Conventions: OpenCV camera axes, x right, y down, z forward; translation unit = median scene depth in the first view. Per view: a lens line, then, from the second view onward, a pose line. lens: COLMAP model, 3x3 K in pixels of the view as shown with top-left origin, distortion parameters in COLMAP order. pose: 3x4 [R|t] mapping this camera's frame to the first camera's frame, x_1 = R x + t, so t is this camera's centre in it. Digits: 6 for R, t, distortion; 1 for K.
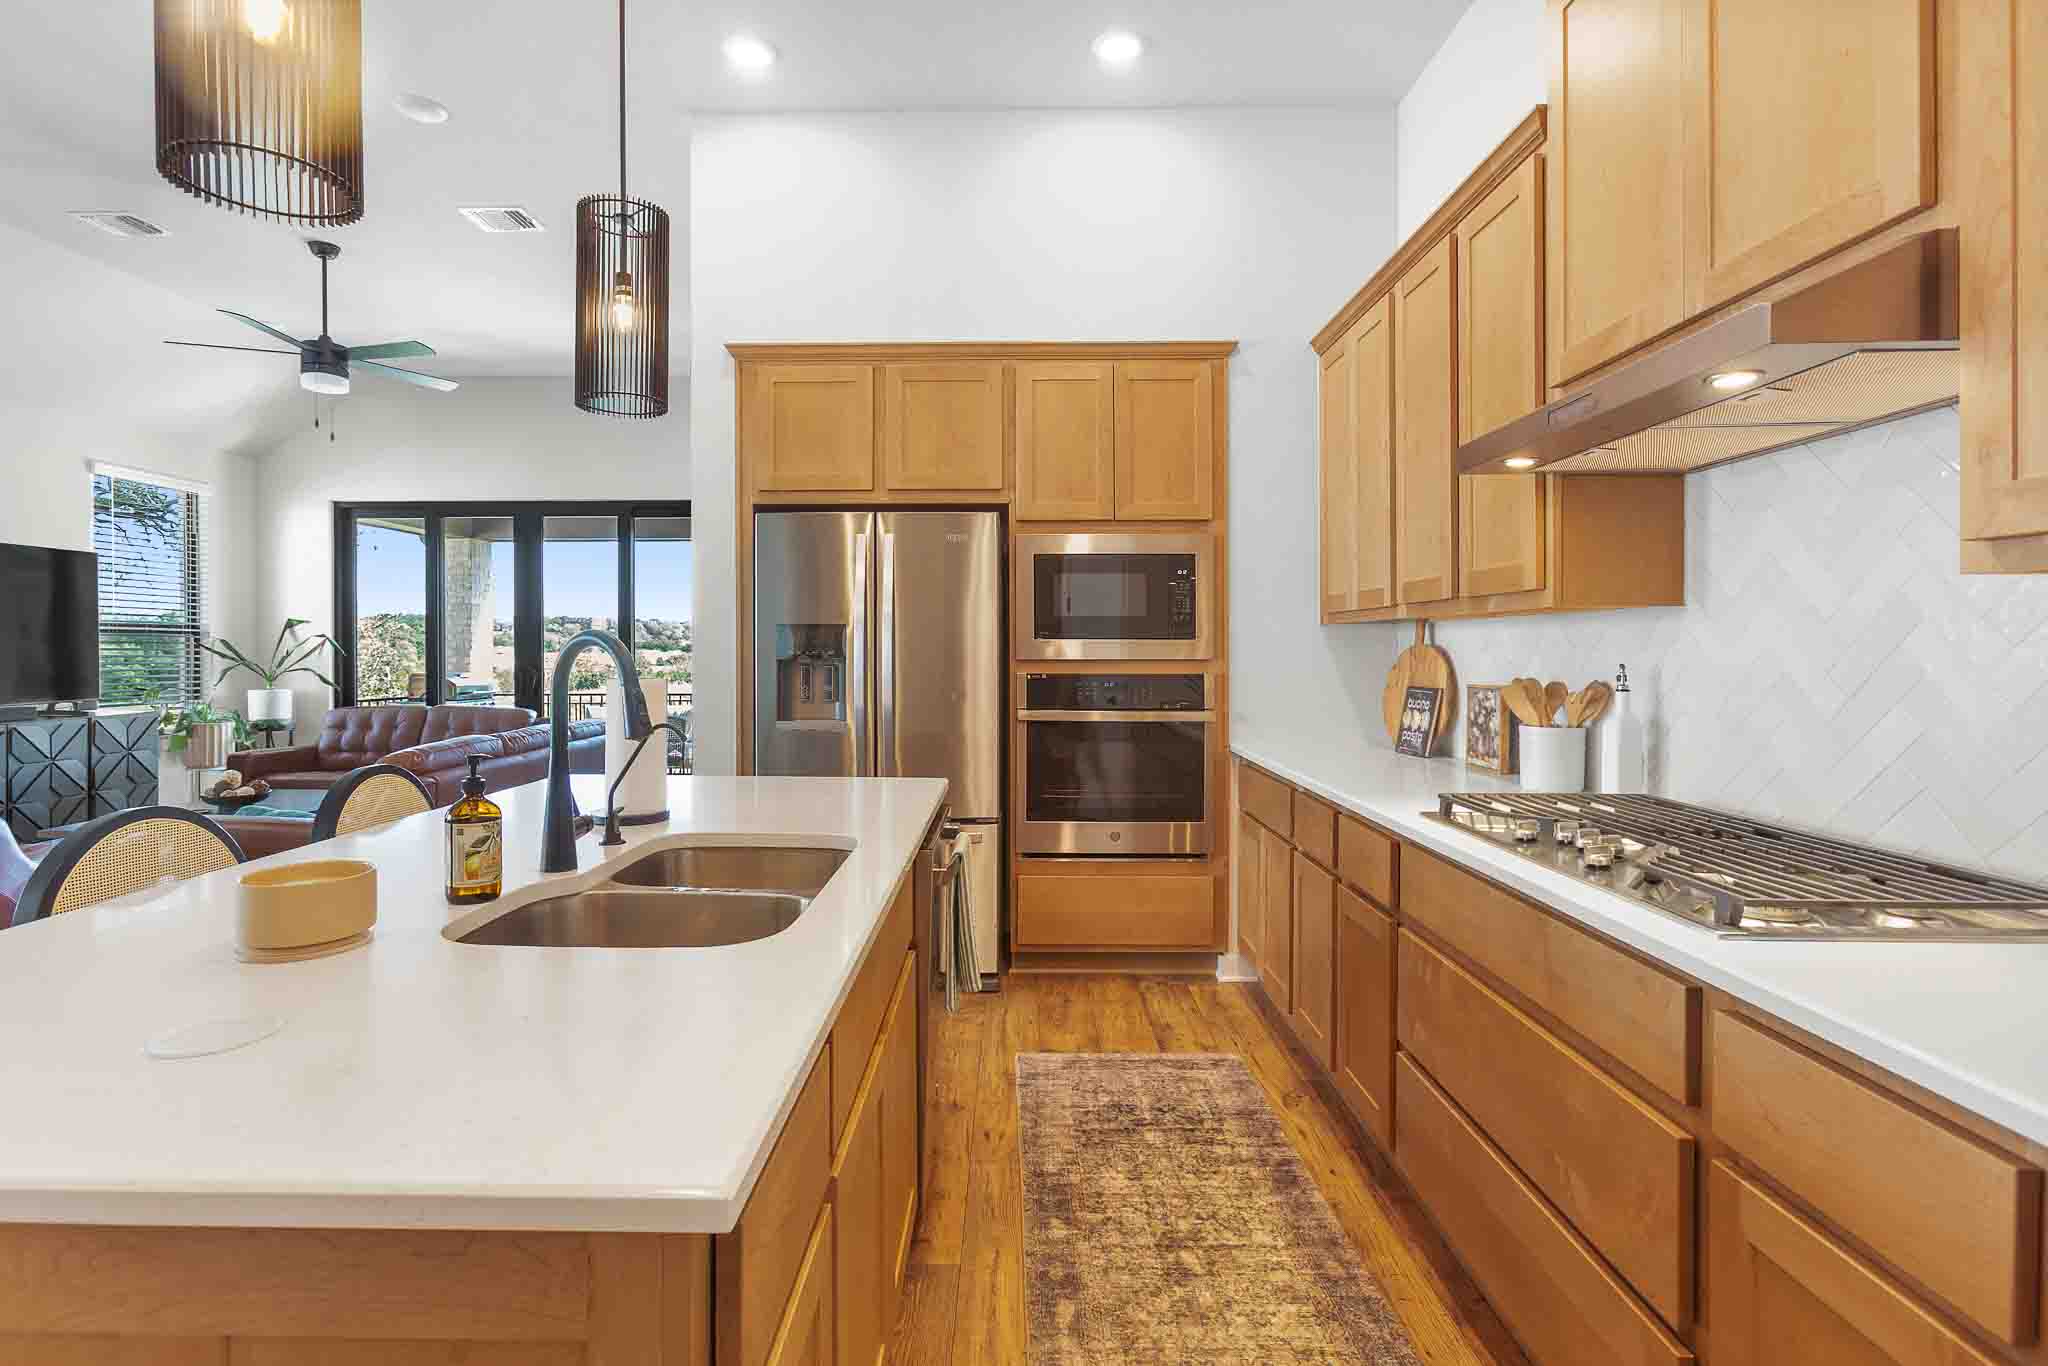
lens RADIAL K [[981.0, 0, 1029.6], [0, 981.0, 646.2], [0, 0, 1]] dist [0.005904, 0.001414]
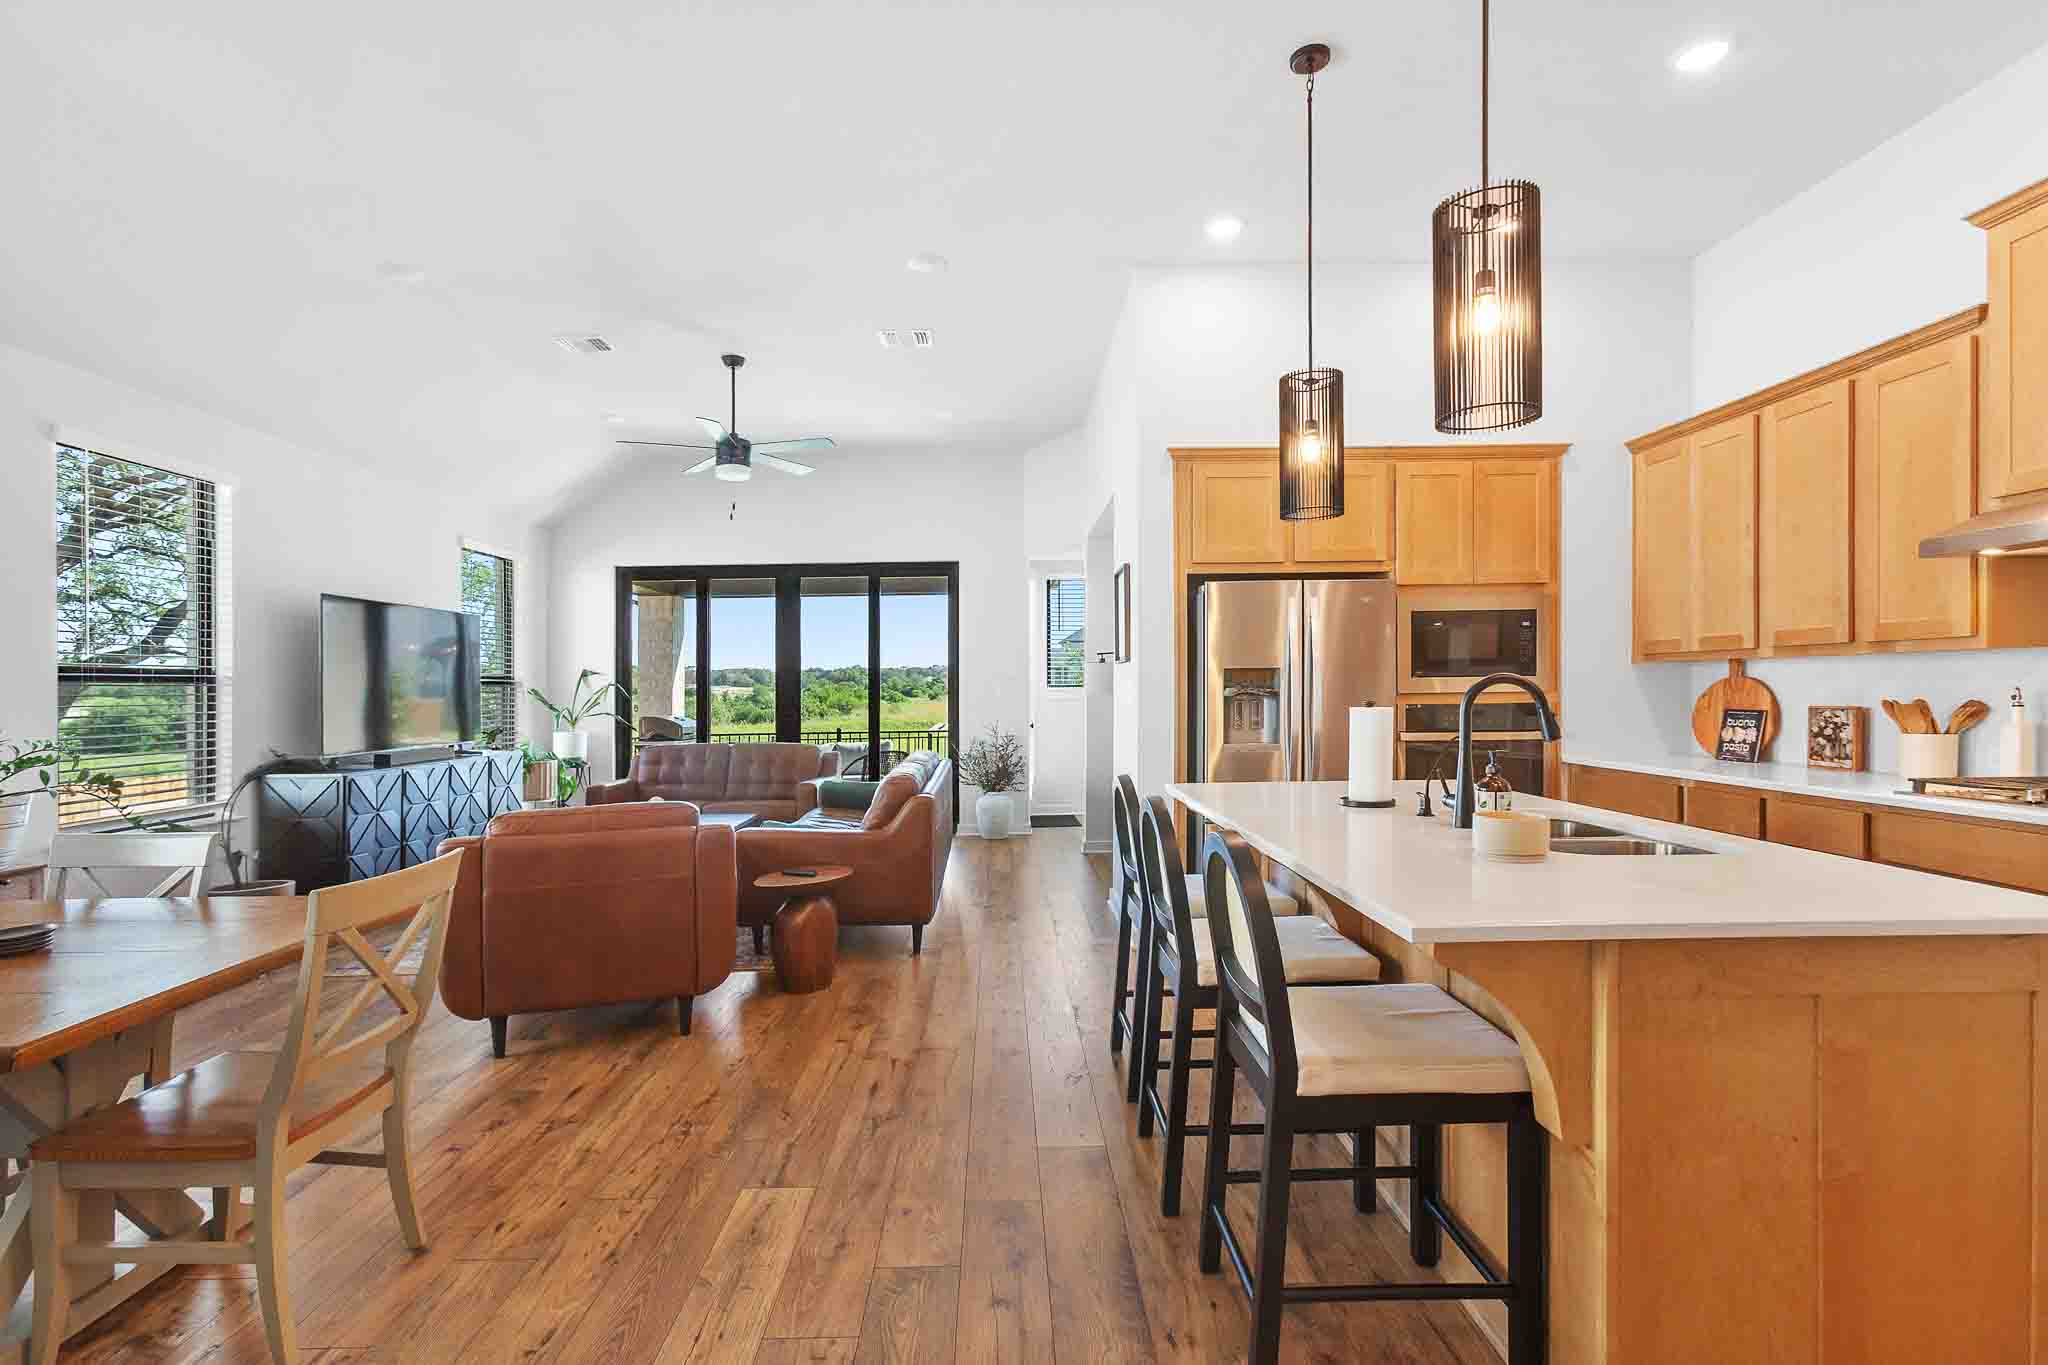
lens RADIAL K [[941.2, 0, 1018.6], [0, 941.2, 686.6], [0, 0, 1]] dist [0.000850, 0.001228]
pose [[0.999473, -0.013536, 0.029518, -0.541707], [0.013544, 0.999908, -0.000095, -0.001981], [-0.029514, 0.000495, 0.999564, -0.207072]]
